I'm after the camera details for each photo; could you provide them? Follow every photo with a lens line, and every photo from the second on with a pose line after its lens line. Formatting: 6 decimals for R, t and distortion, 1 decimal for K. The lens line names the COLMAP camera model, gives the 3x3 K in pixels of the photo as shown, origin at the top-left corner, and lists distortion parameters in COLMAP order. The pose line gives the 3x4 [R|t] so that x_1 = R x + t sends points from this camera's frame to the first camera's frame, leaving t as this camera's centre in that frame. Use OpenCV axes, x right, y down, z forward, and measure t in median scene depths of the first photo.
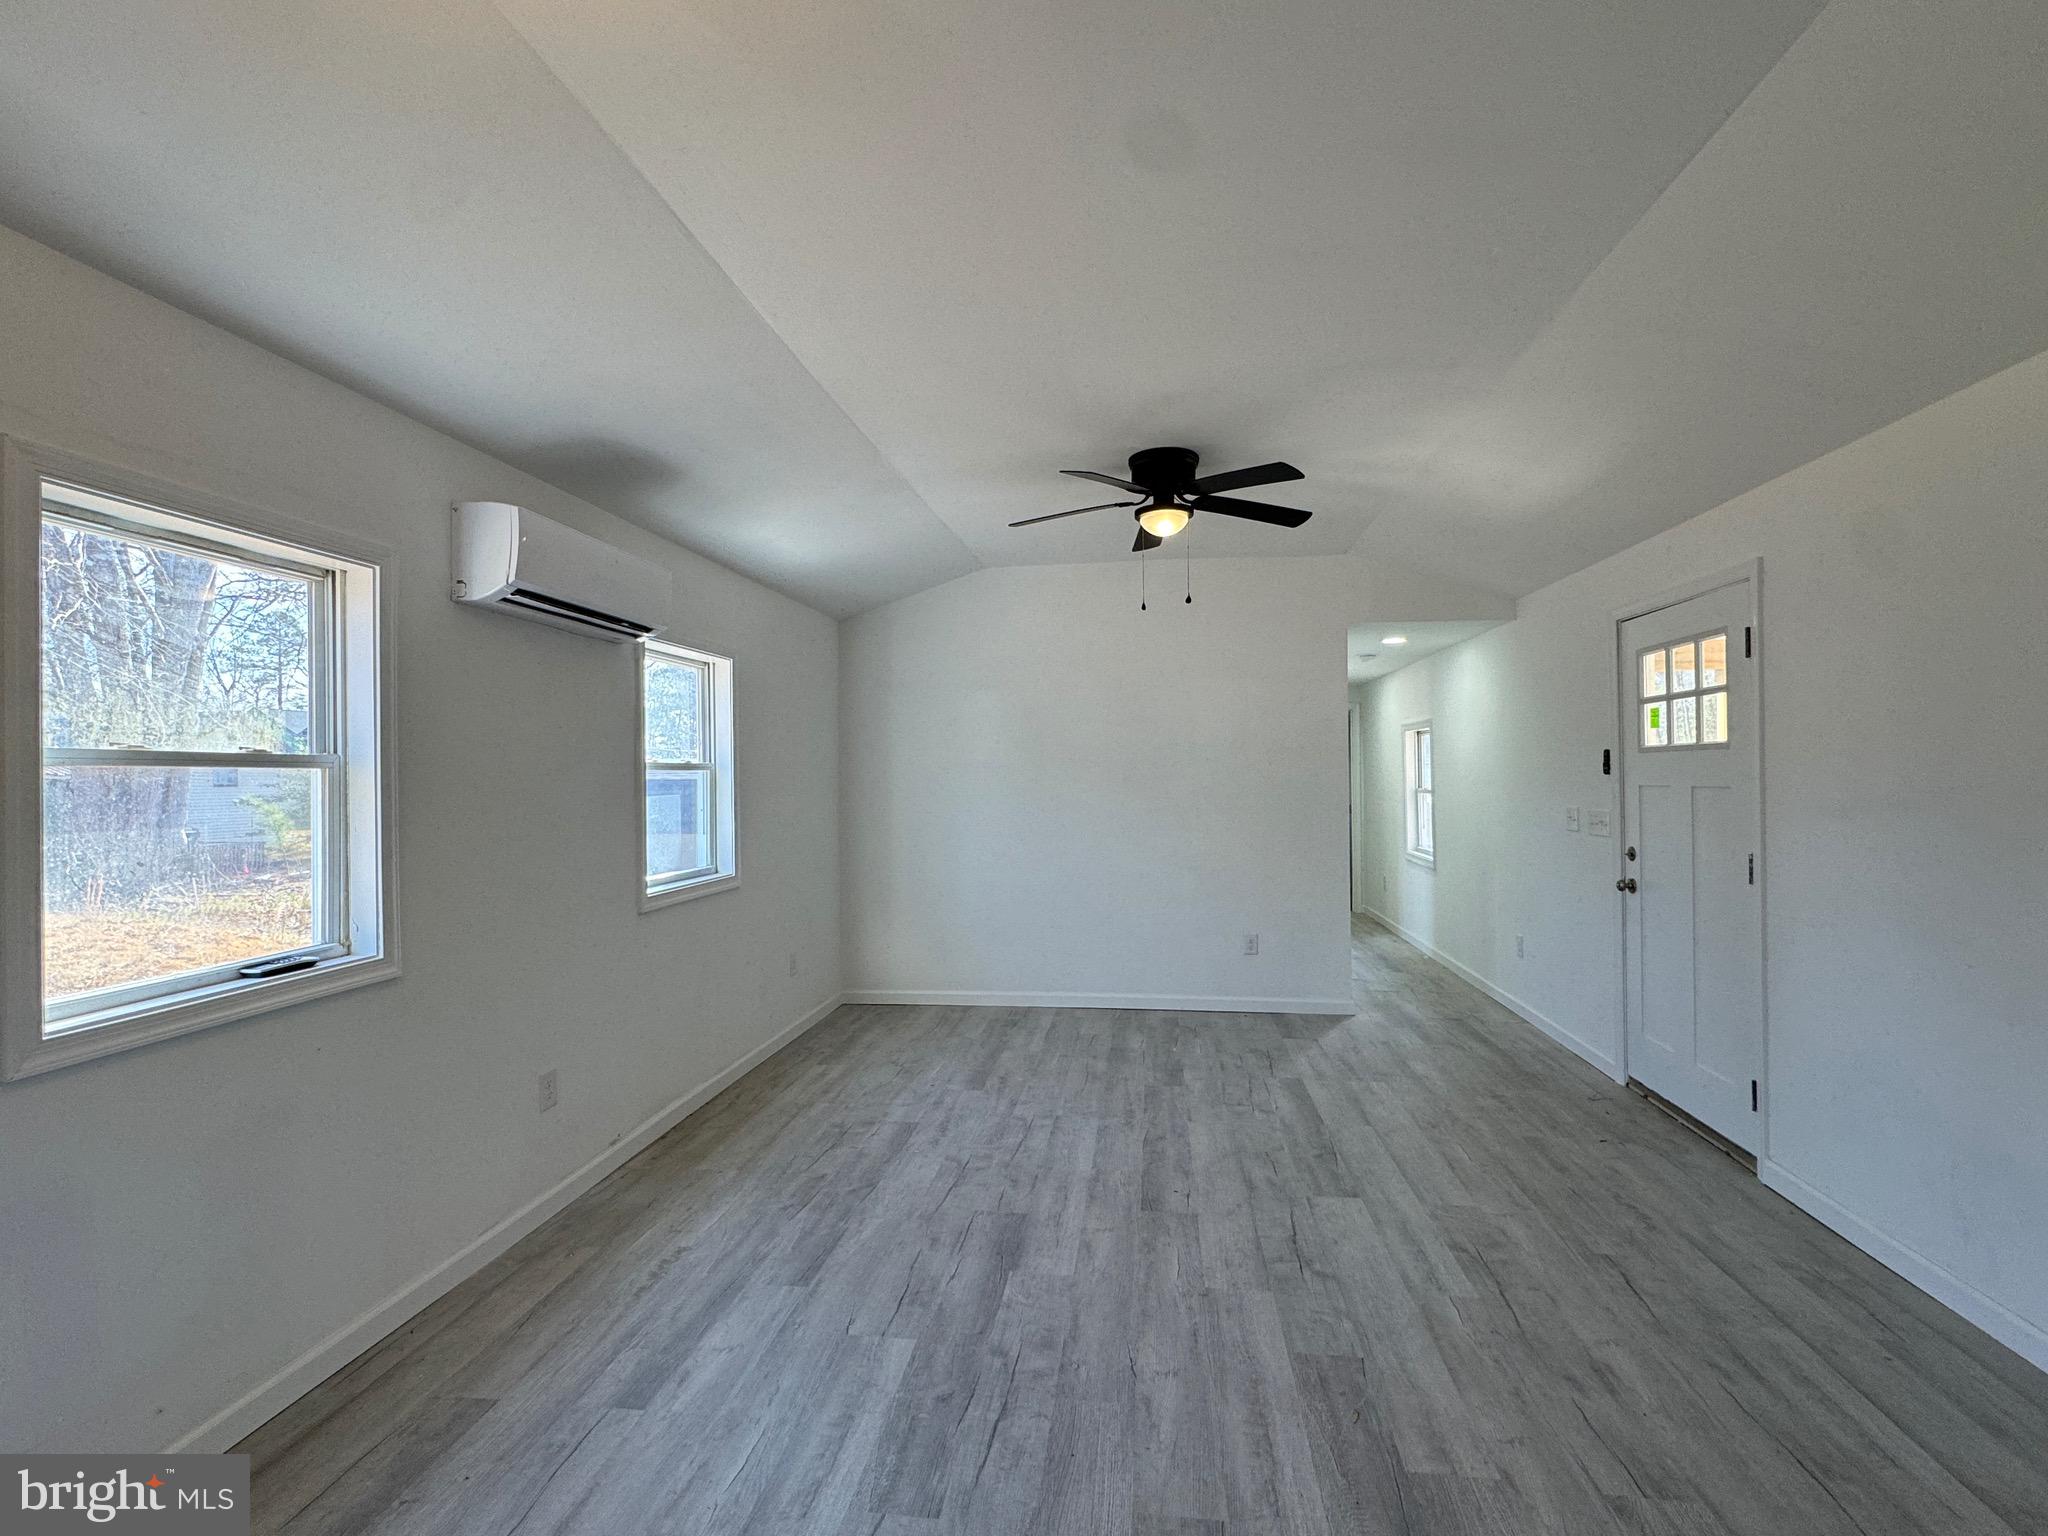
lens RADIAL K [[924.4, 0, 1018.2], [0, 924.4, 770.0], [0, 0, 1]] dist [-0.002246, -0.000031]
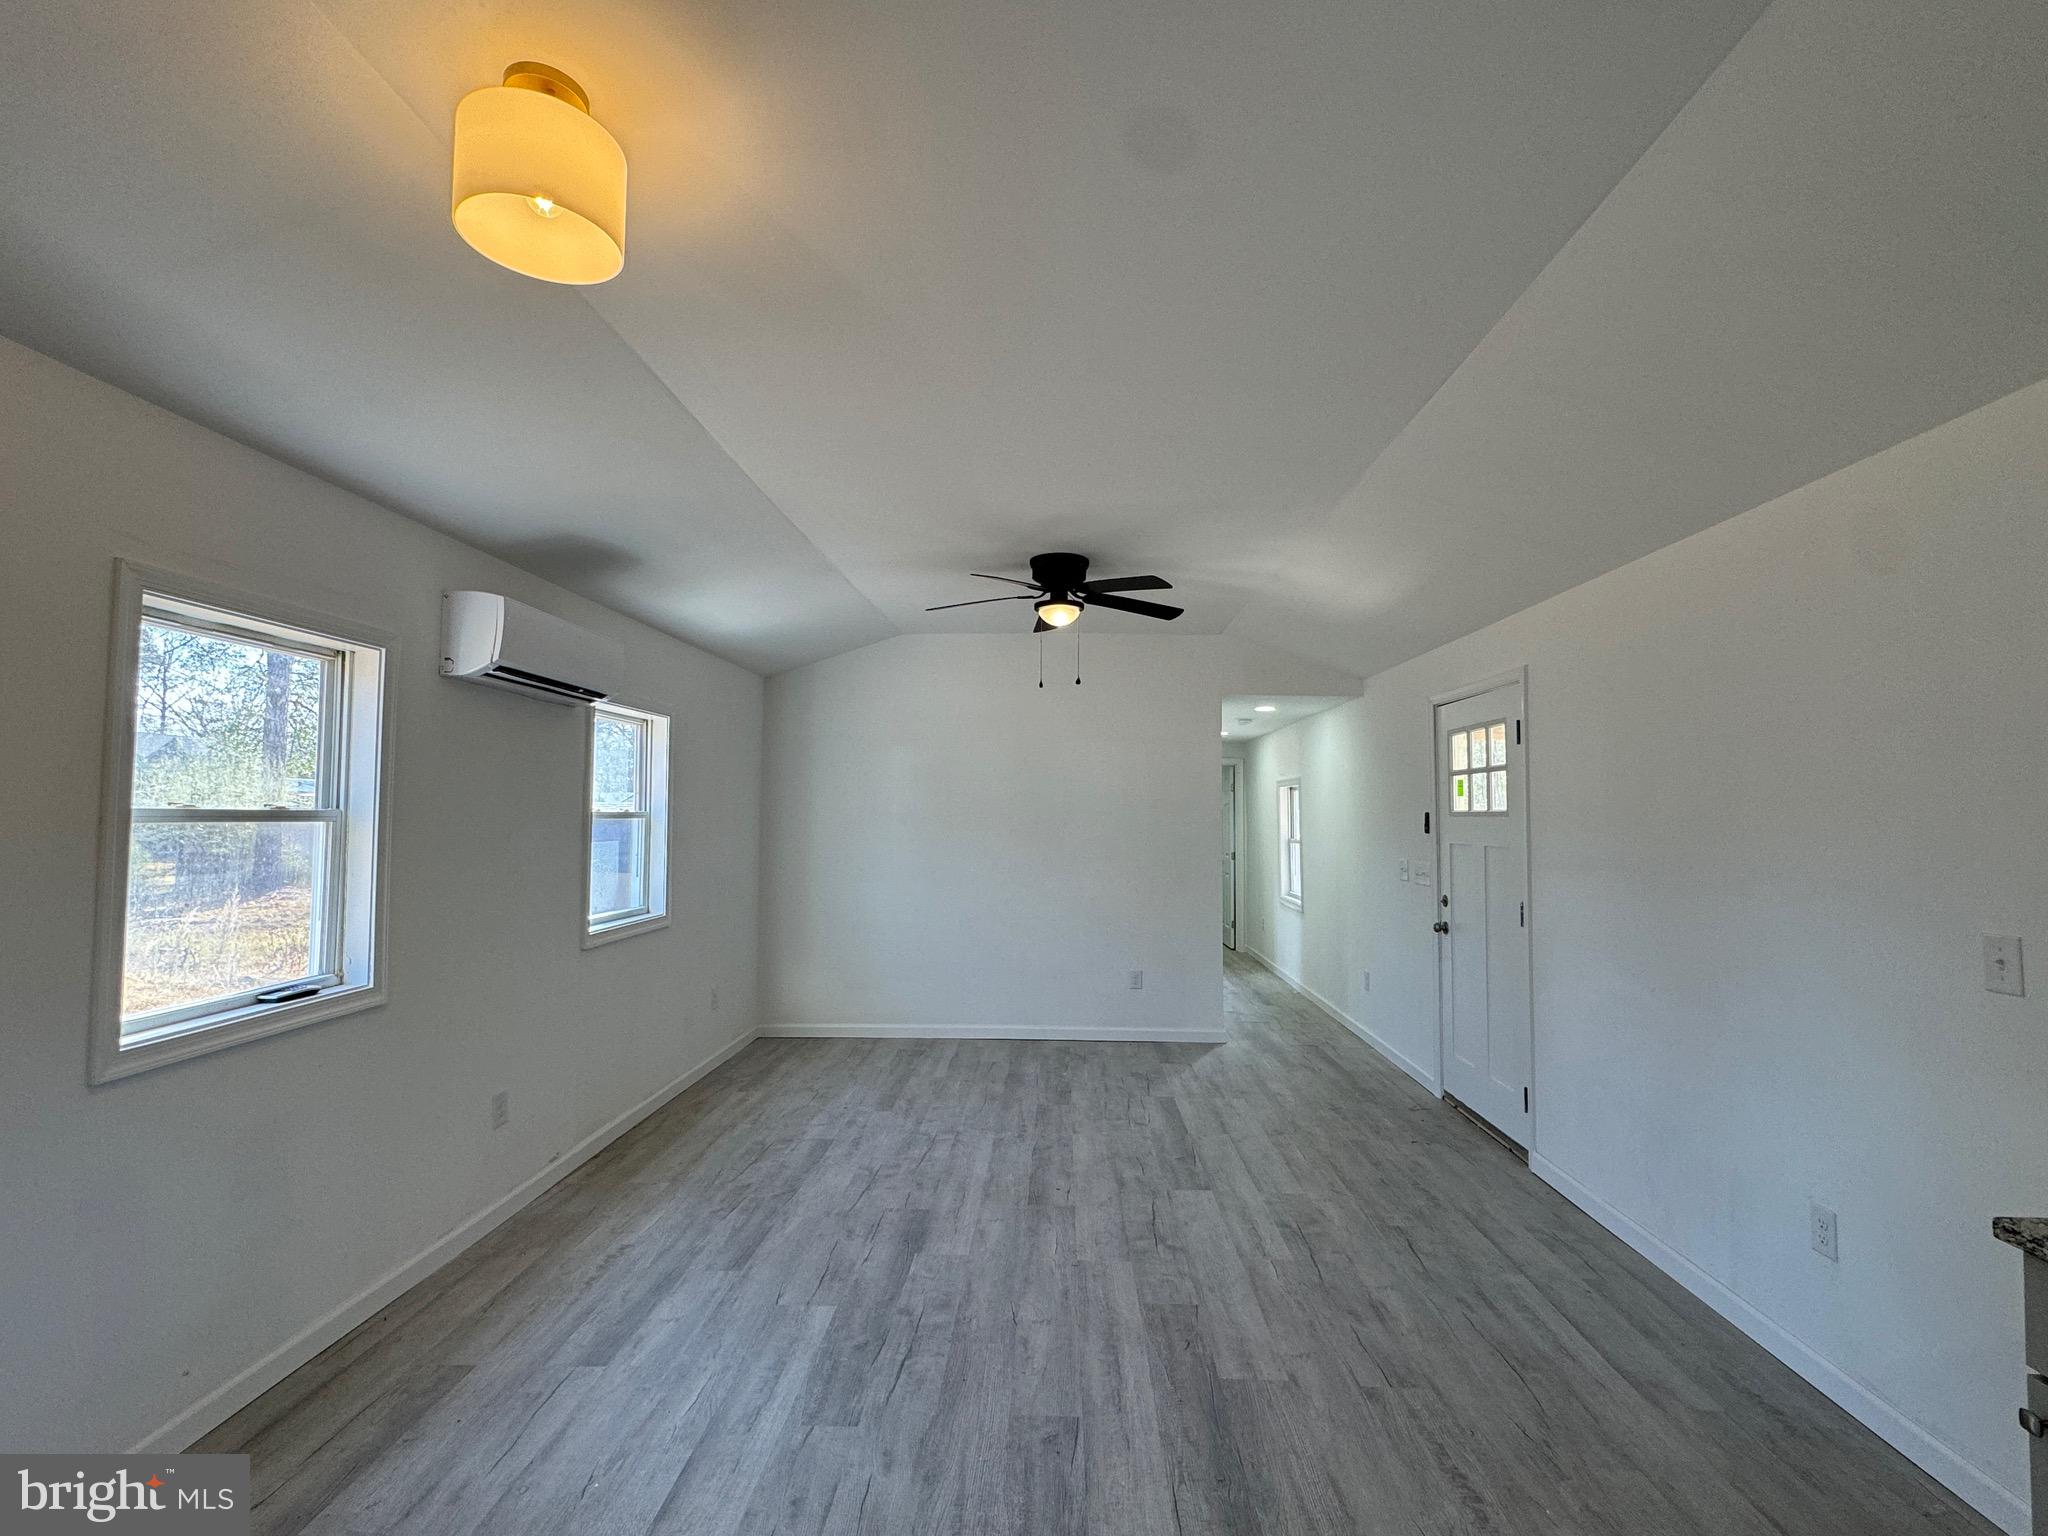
lens RADIAL K [[924.4, 0, 1018.2], [0, 924.4, 770.0], [0, 0, 1]] dist [-0.002246, -0.000031]
pose [[0.995077, 0.020044, 0.097053, -0.004650], [-0.015895, 0.998934, -0.043336, -0.025972], [-0.097818, 0.041581, 0.994335, -0.205845]]
